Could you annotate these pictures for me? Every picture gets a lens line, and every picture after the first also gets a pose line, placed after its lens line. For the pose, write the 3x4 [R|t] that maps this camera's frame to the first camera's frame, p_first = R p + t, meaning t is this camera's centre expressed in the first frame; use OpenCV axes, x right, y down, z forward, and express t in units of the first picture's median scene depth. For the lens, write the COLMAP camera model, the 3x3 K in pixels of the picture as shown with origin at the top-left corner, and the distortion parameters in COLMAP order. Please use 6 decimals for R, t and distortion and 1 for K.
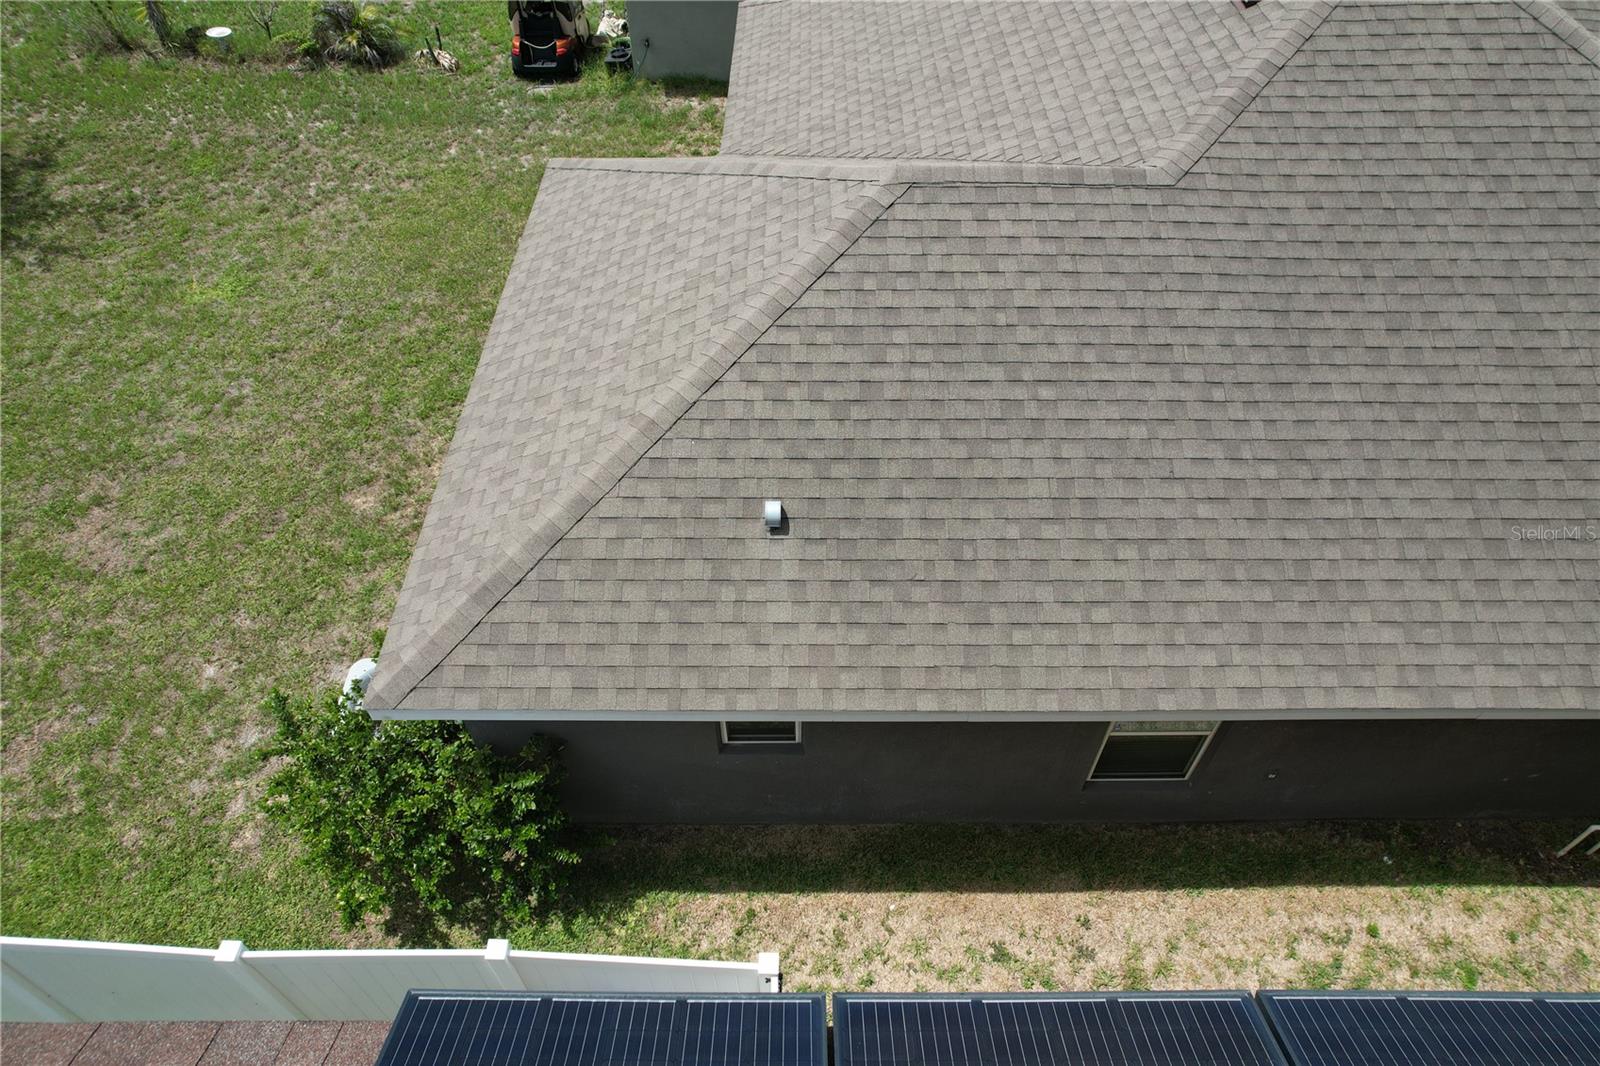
lens RADIAL K [[1027.5, 0, 800.0], [0, 1027.5, 533.0], [0, 0, 1]] dist [-0.072377, 0.070106]
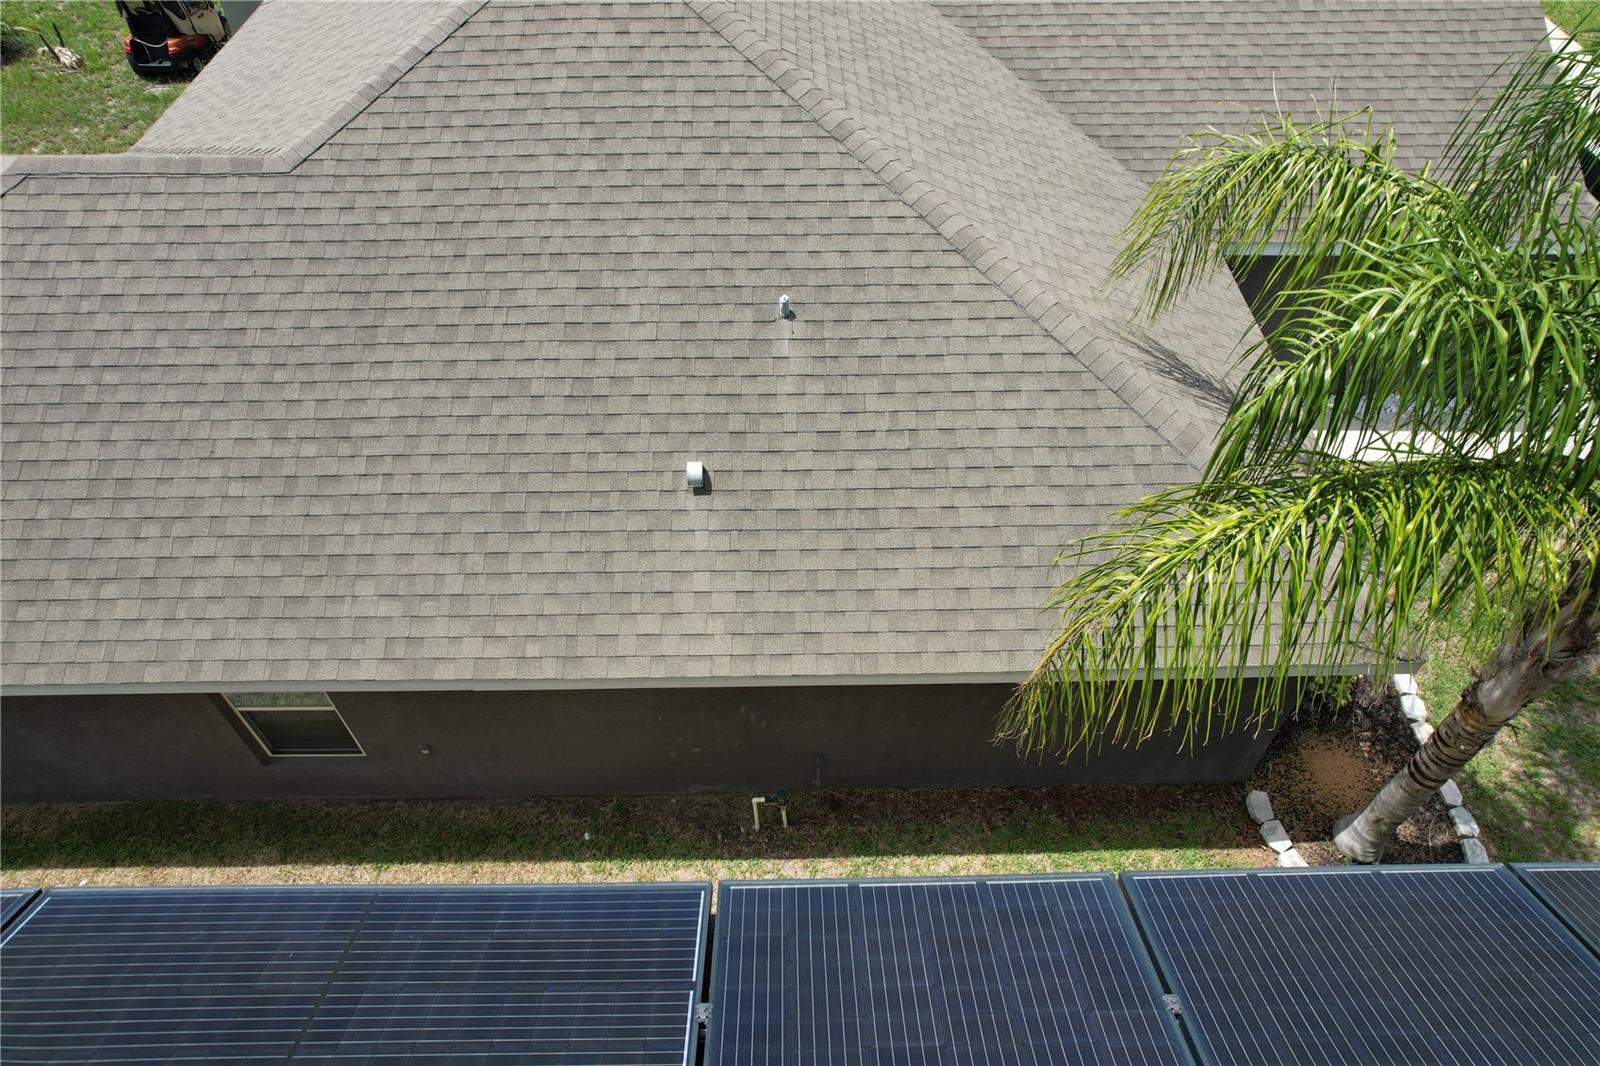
lens RADIAL K [[1020.5, 0, 800.0], [0, 1020.5, 533.0], [0, 0, 1]] dist [-0.094309, 0.090011]
pose [[0.999870, -0.013891, 0.008234, 0.902812], [0.013834, 0.999880, 0.006920, 0.021980], [-0.008329, -0.006805, 0.999942, -0.013670]]
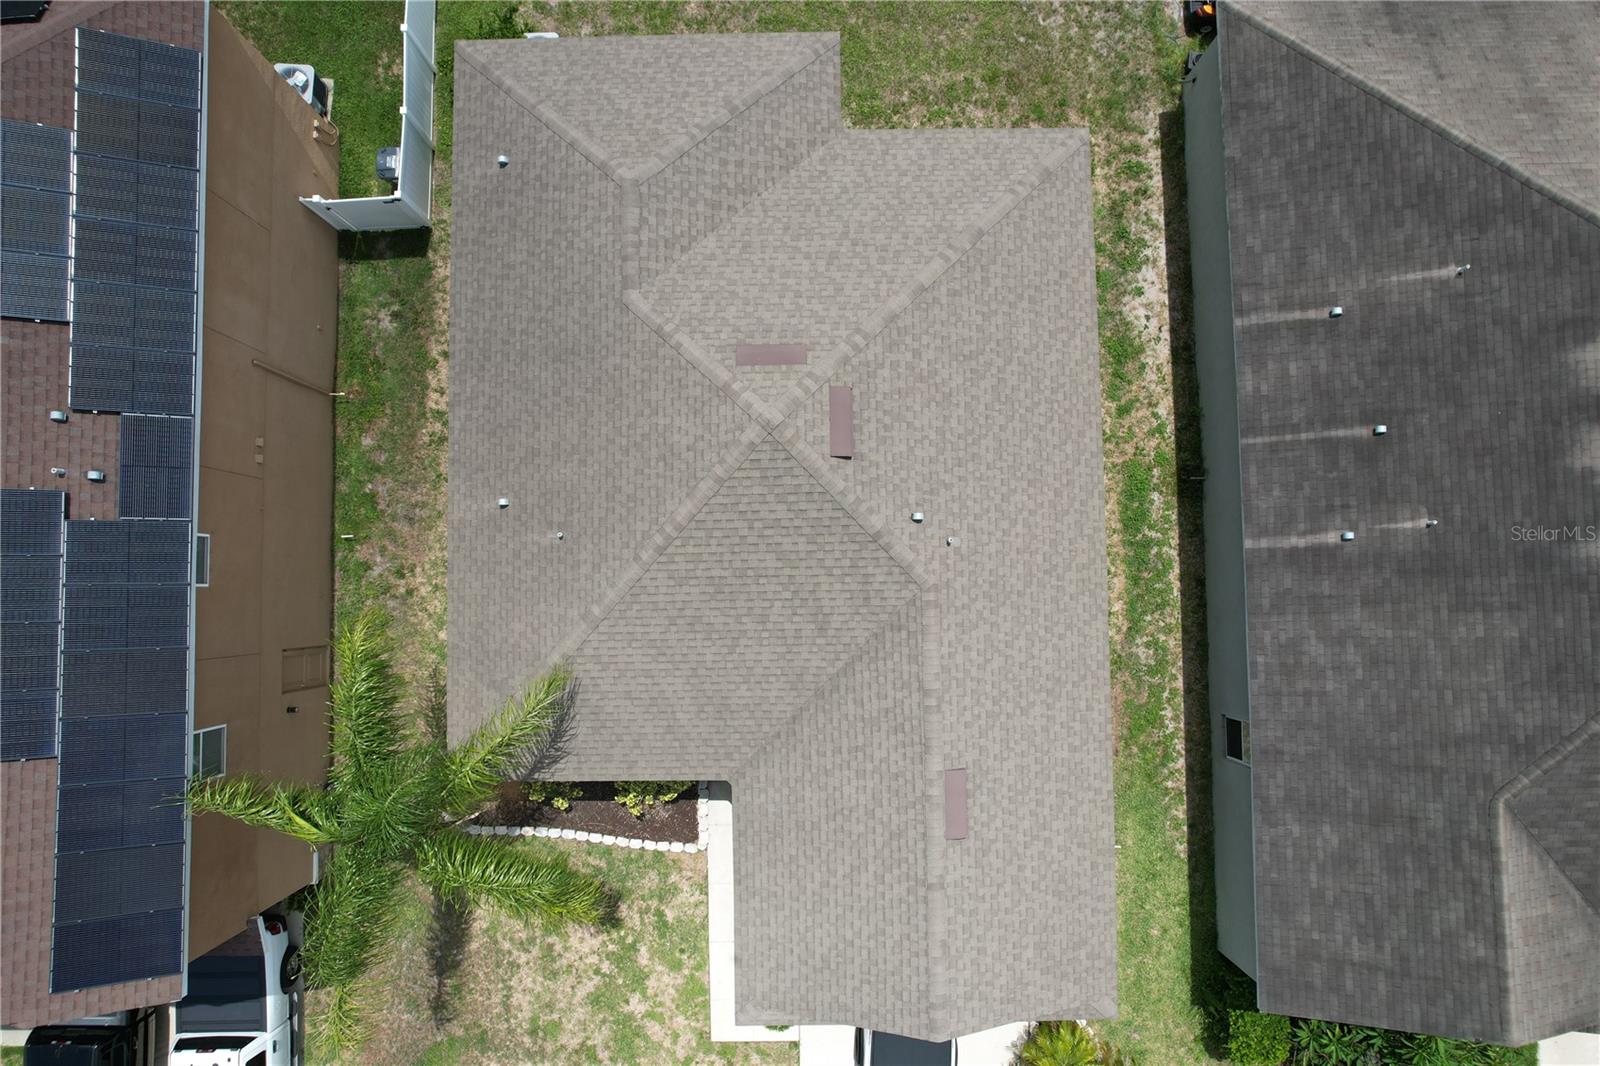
lens RADIAL K [[1027.5, 0, 800.0], [0, 1027.5, 533.0], [0, 0, 1]] dist [-0.072377, 0.070106]
pose [[0.016793, 0.998167, -0.058140, 1.039024], [-0.736200, 0.051690, 0.674787, -2.172592], [0.676555, 0.031471, 0.735719, -0.367503]]
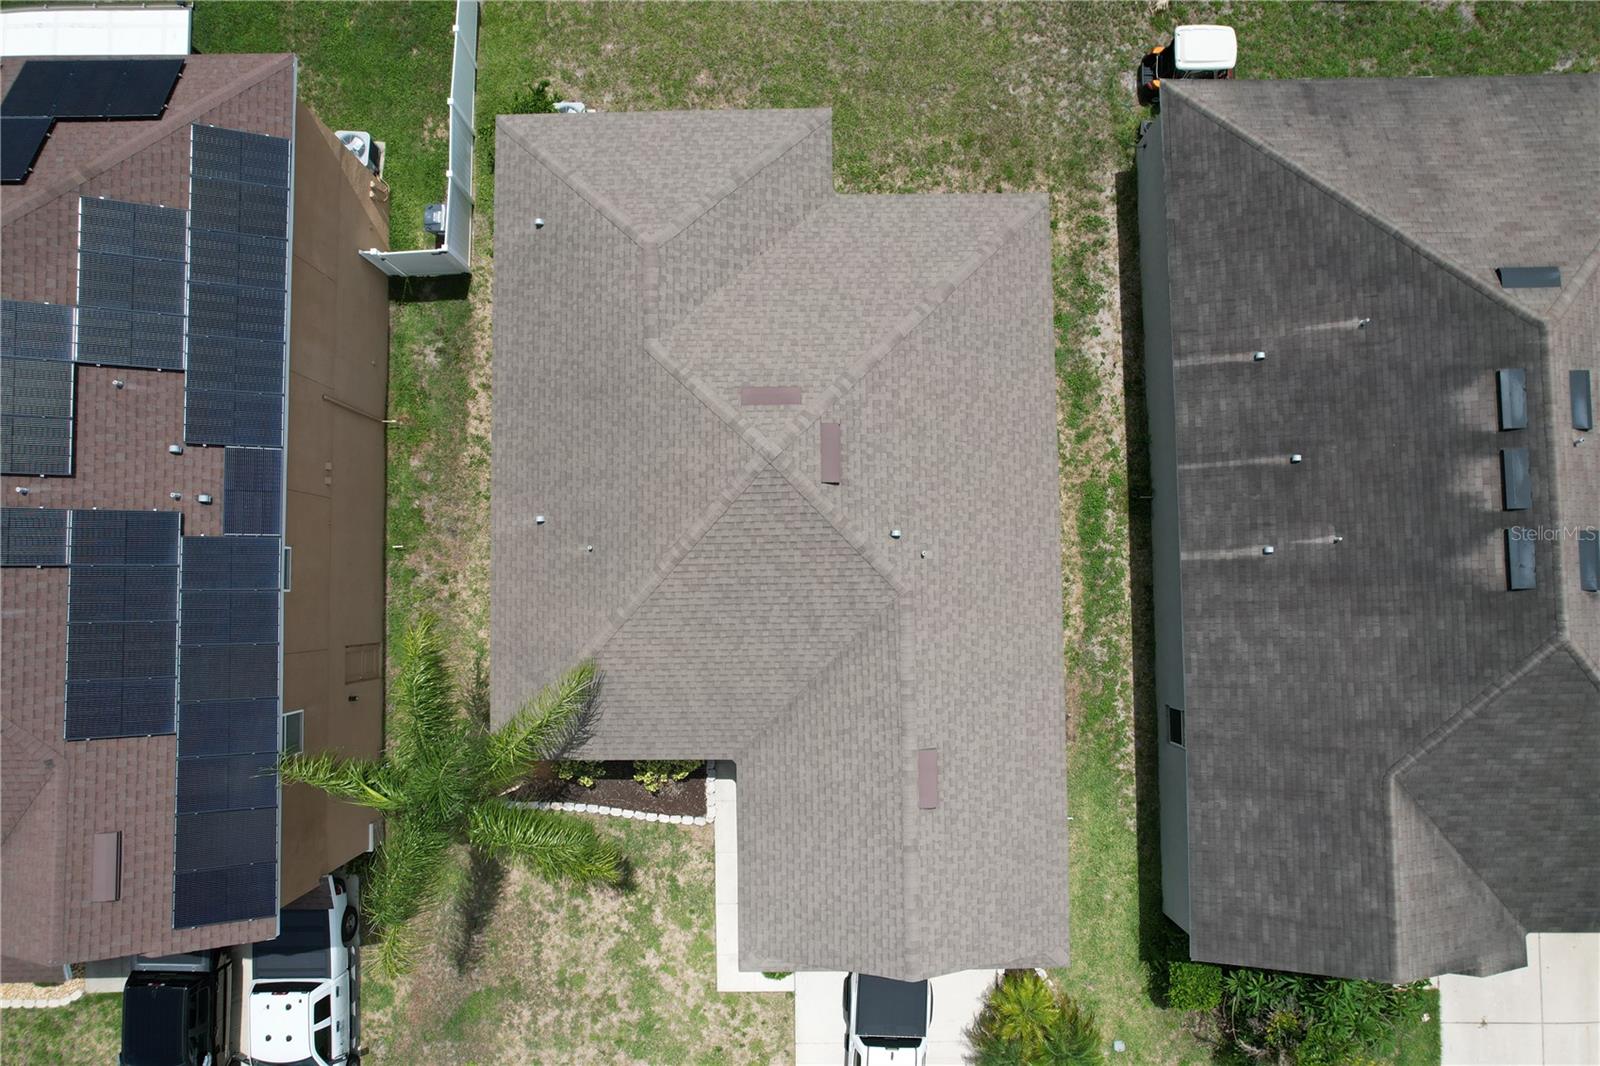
lens RADIAL K [[1027.5, 0, 800.0], [0, 1027.5, 533.0], [0, 0, 1]] dist [-0.072377, 0.070106]
pose [[0.014491, 0.998163, -0.058835, 1.027521], [-0.736041, 0.050475, 0.675053, -2.447304], [0.676782, 0.033523, 0.735420, -0.647350]]
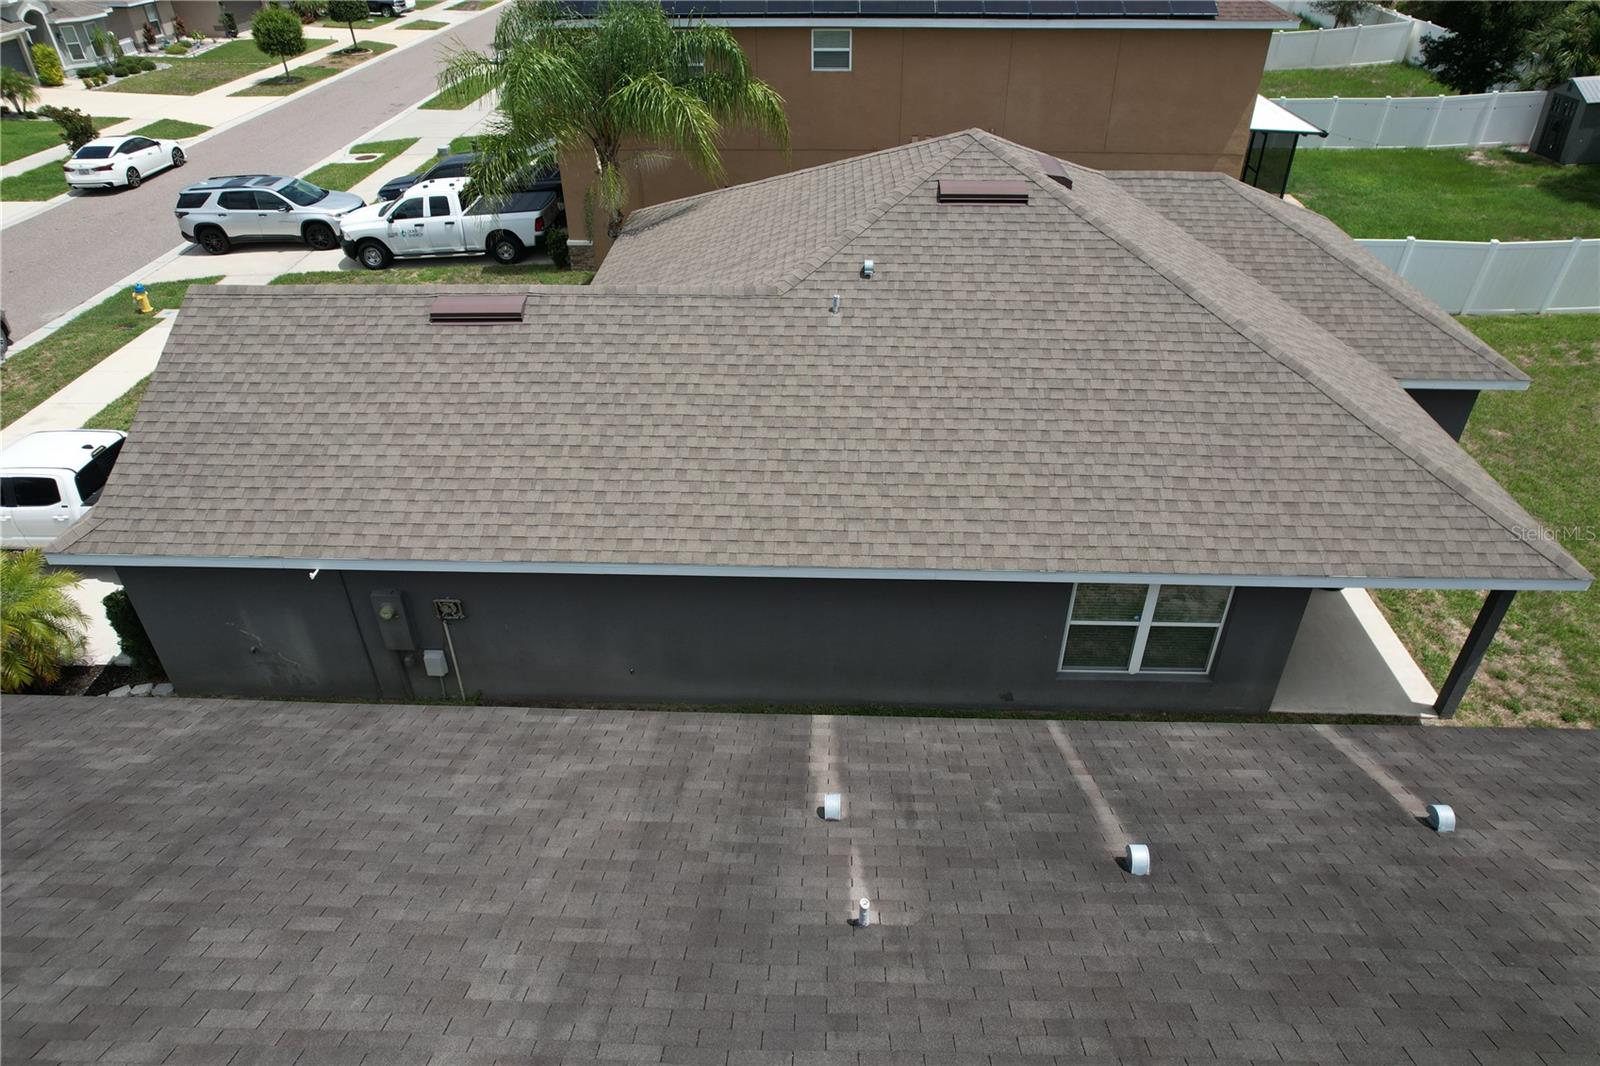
lens RADIAL K [[1027.5, 0, 800.0], [0, 1027.5, 533.0], [0, 0, 1]] dist [-0.072377, 0.070106]
pose [[-0.999306, -0.000511, 0.037253, 0.923513], [0.036792, 0.143836, 0.988917, -2.449448], [-0.005863, 0.989601, -0.143718, 2.143218]]
